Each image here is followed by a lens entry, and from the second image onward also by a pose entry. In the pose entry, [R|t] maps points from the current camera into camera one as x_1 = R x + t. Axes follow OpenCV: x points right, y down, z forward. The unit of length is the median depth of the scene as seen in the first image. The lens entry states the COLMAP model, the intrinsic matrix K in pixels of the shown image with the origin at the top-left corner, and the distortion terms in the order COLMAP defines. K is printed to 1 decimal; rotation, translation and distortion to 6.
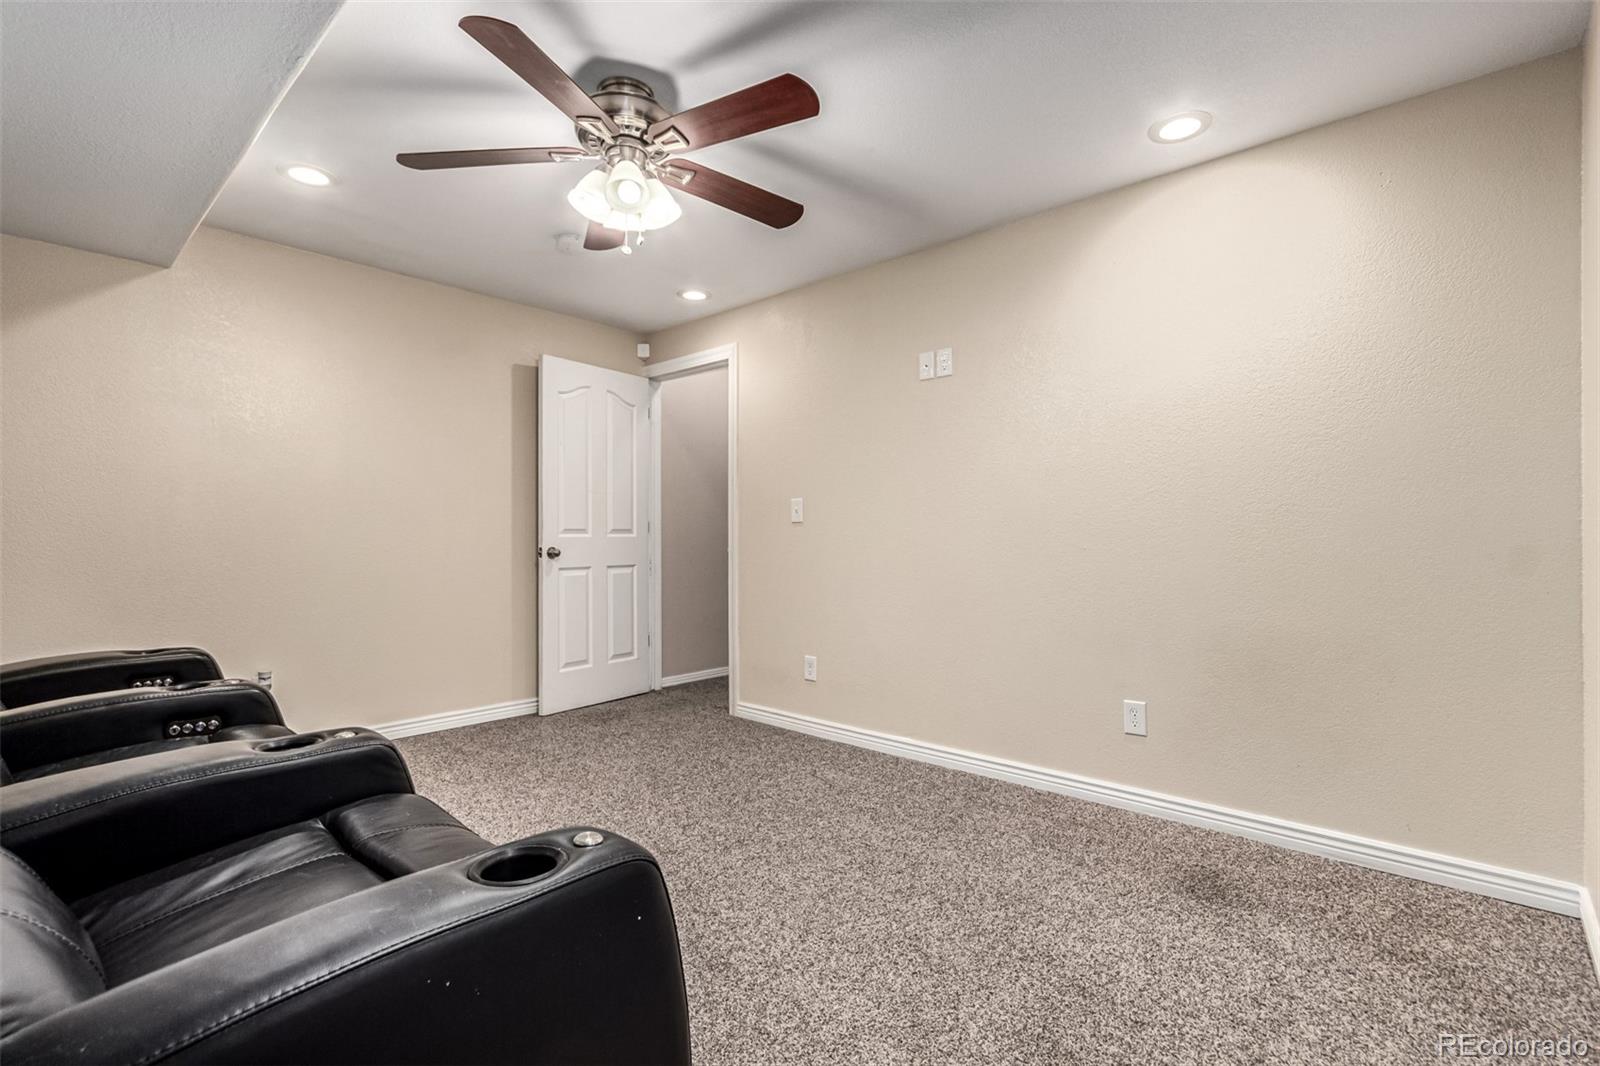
lens RADIAL K [[736.3, 0, 792.9], [0, 736.3, 532.1], [0, 0, 1]] dist [0.001705, 0.001443]
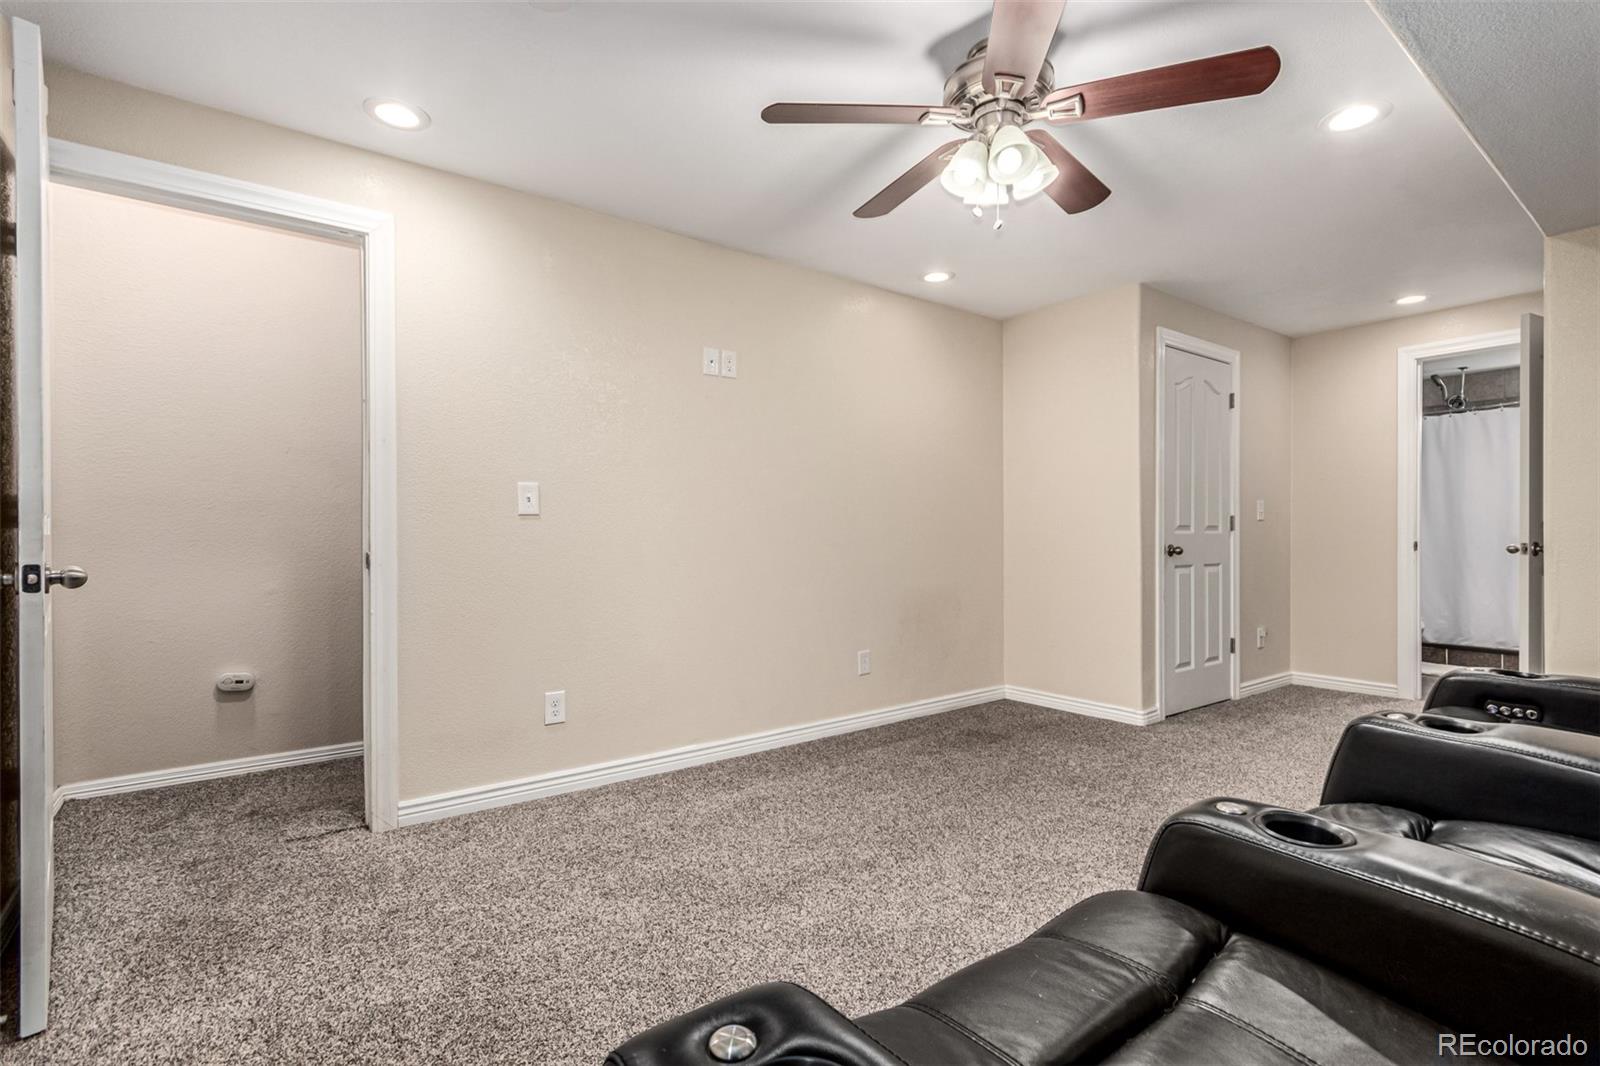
lens RADIAL K [[736.3, 0, 789.1], [0, 736.3, 529.1], [0, 0, 1]] dist [0.001705, 0.001443]
pose [[0.198658, 0.006205, 0.980049, -0.616396], [-0.005180, 0.999973, -0.005281, 0.003832], [-0.980055, -0.004028, 0.198684, 0.562499]]
